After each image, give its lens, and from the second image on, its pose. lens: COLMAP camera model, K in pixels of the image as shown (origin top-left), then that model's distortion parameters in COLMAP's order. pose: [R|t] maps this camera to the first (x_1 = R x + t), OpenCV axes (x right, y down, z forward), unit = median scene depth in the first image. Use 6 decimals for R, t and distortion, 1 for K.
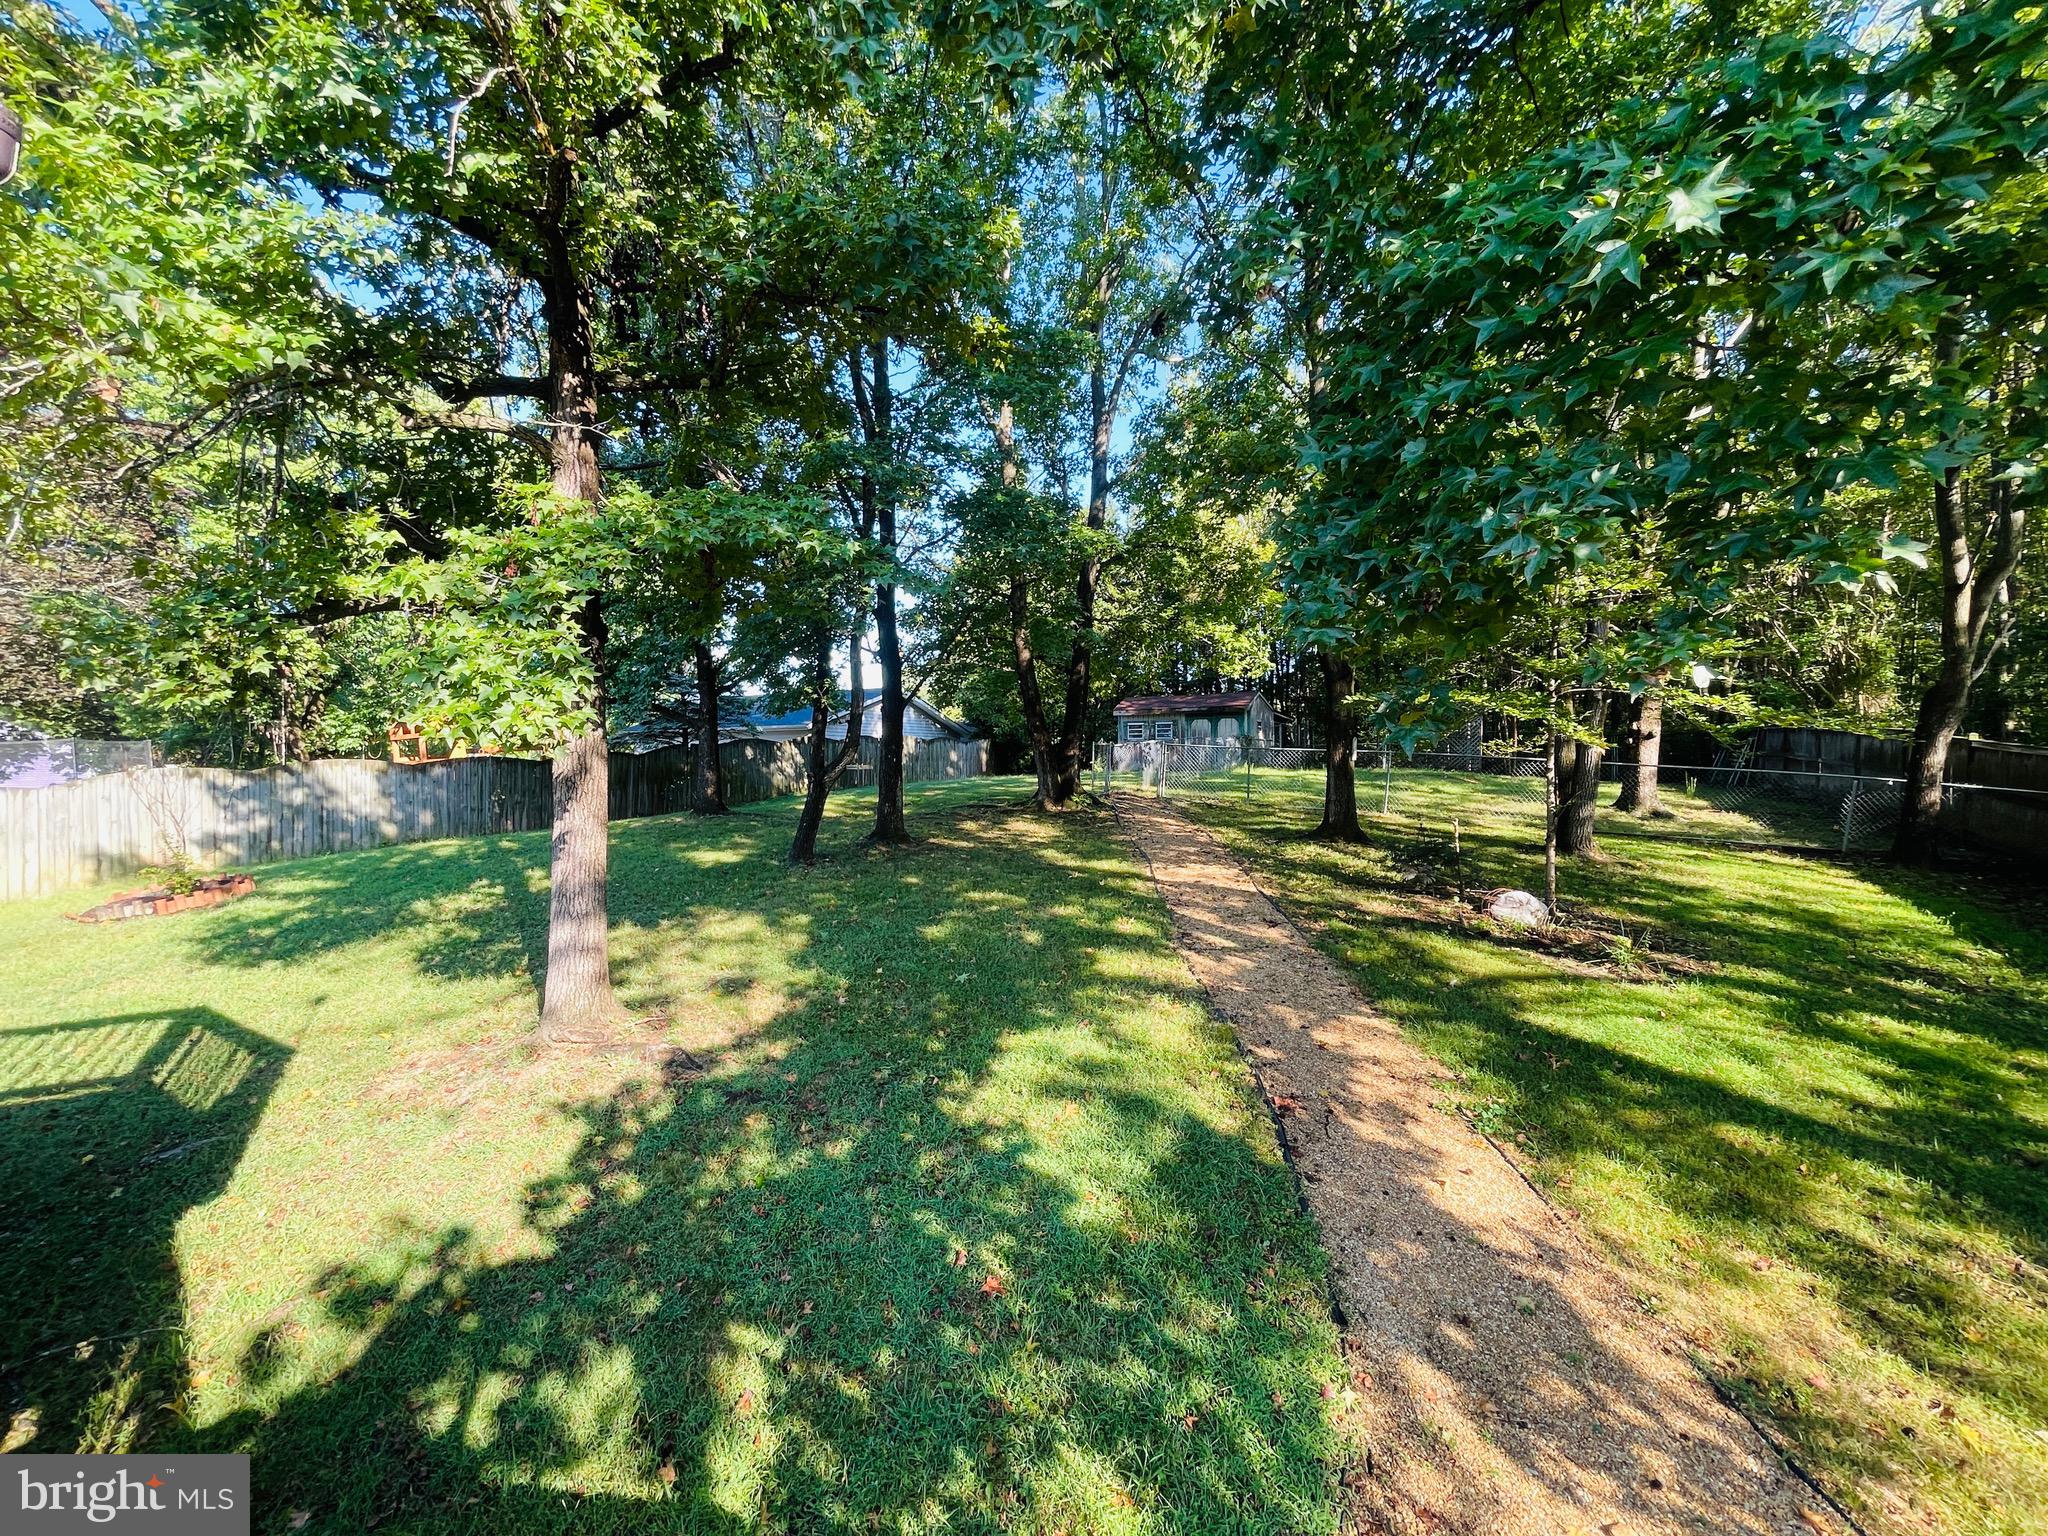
lens RADIAL K [[822.0, 0, 1015.1], [0, 822.0, 774.9], [0, 0, 1]] dist [-0.001434, 0.000580]
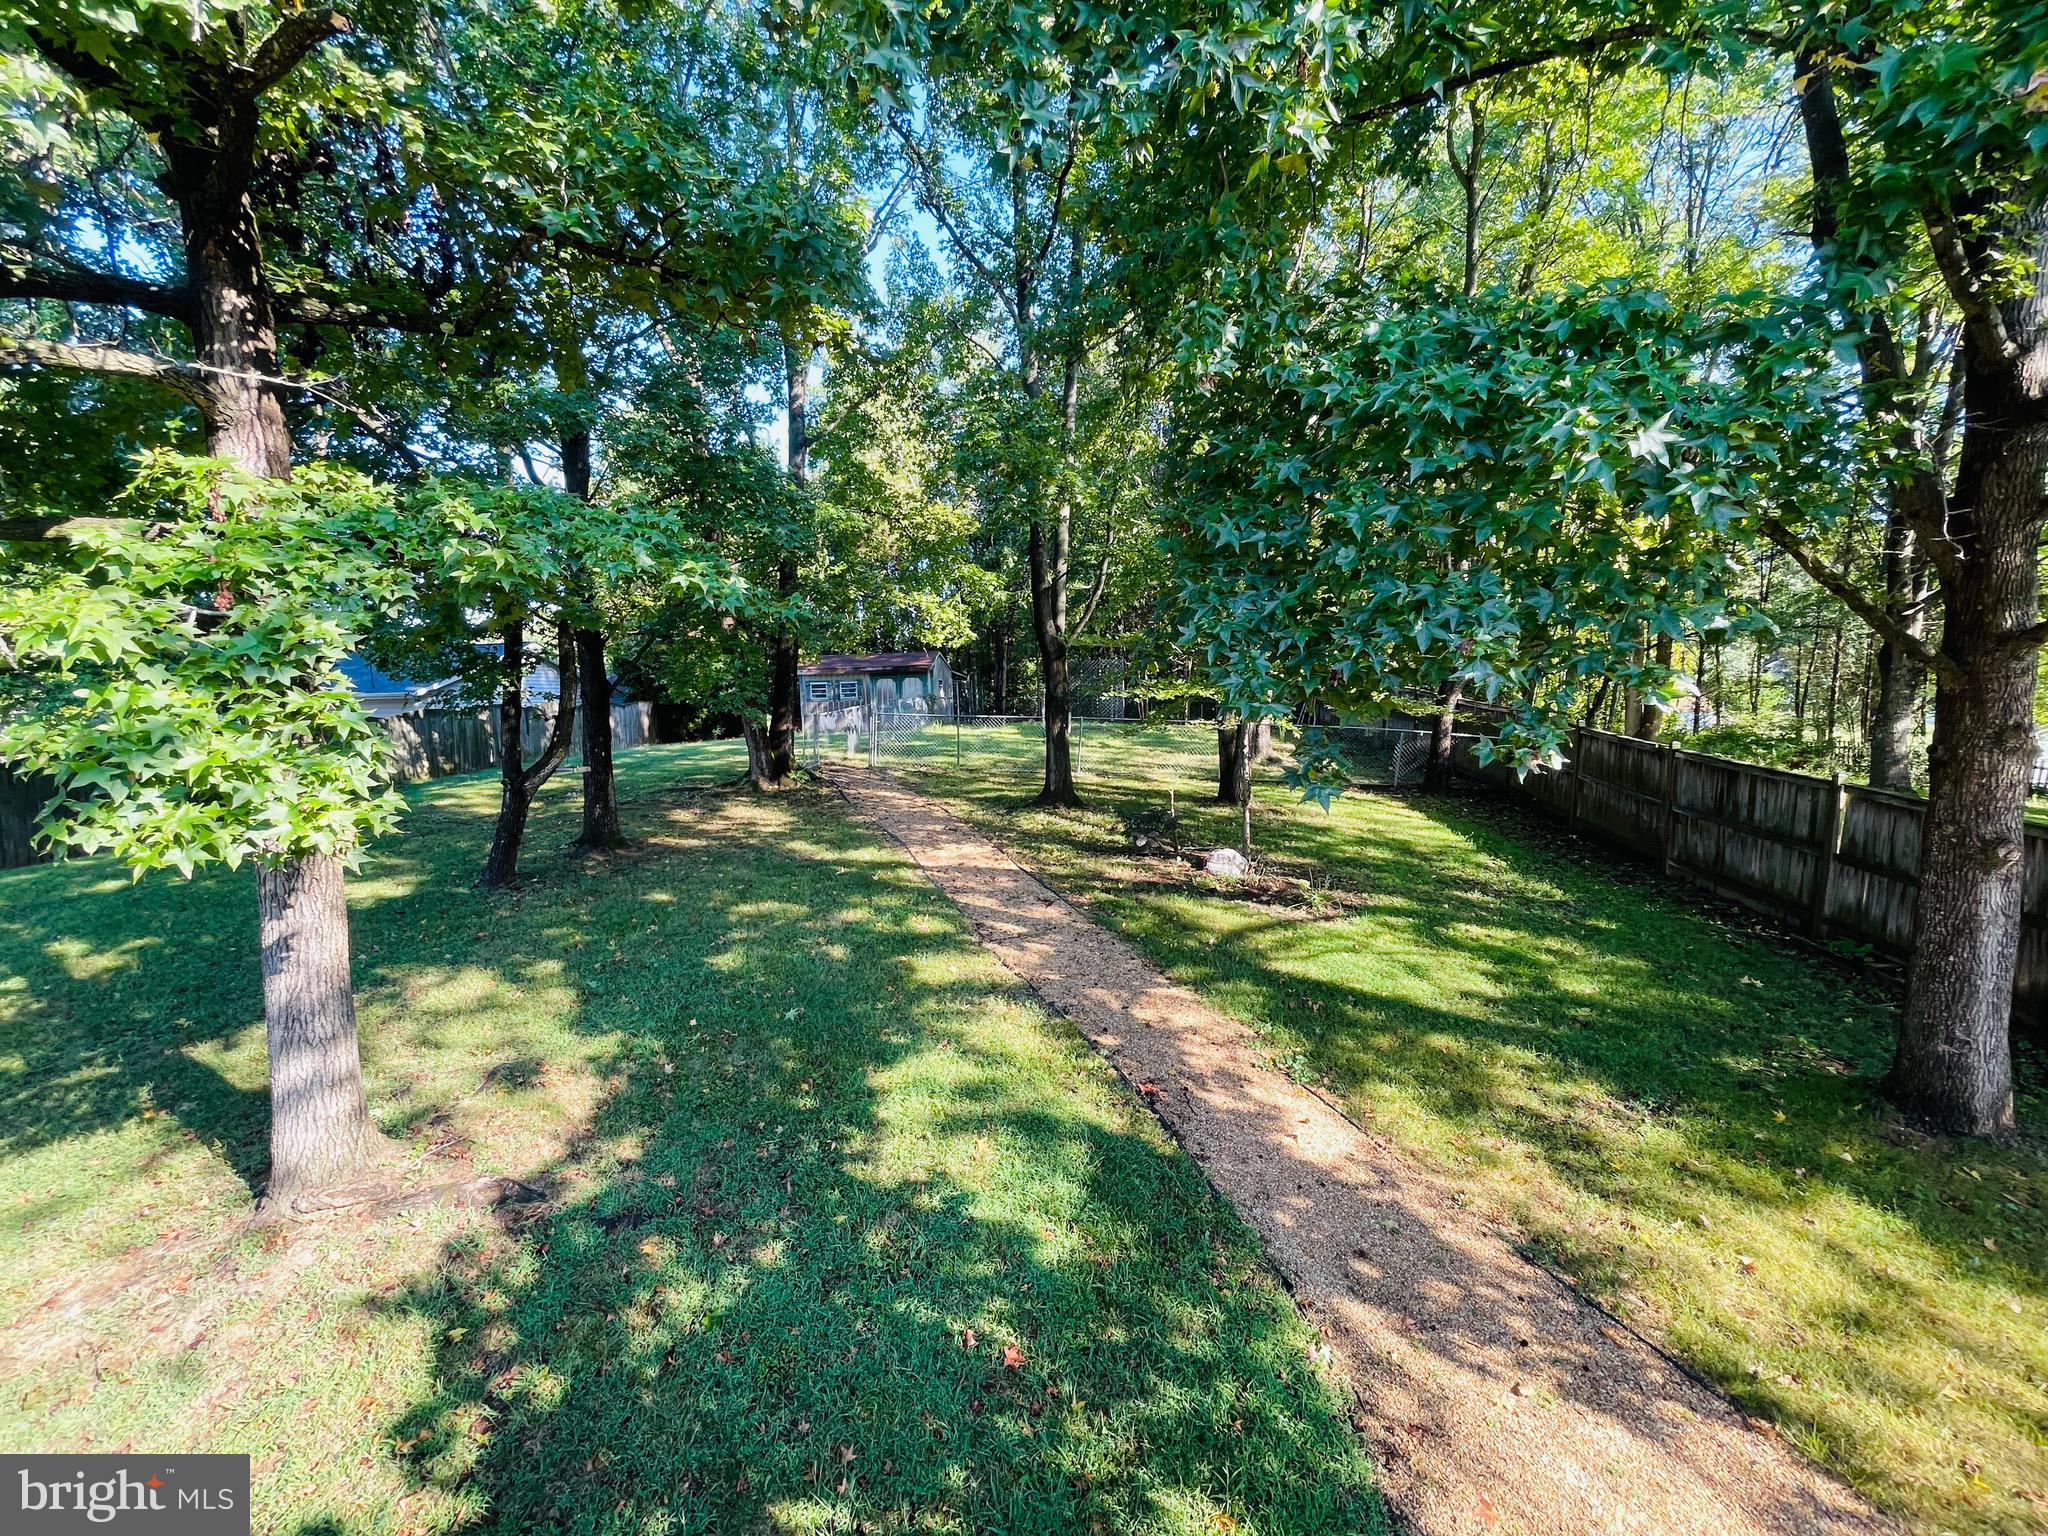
lens RADIAL K [[822.0, 0, 1015.1], [0, 822.0, 774.9], [0, 0, 1]] dist [-0.001434, 0.000580]
pose [[0.911072, -0.061427, 0.407645, -0.211762], [0.033551, 0.996605, 0.075190, -0.093623], [-0.410880, -0.054826, 0.910040, 0.059767]]
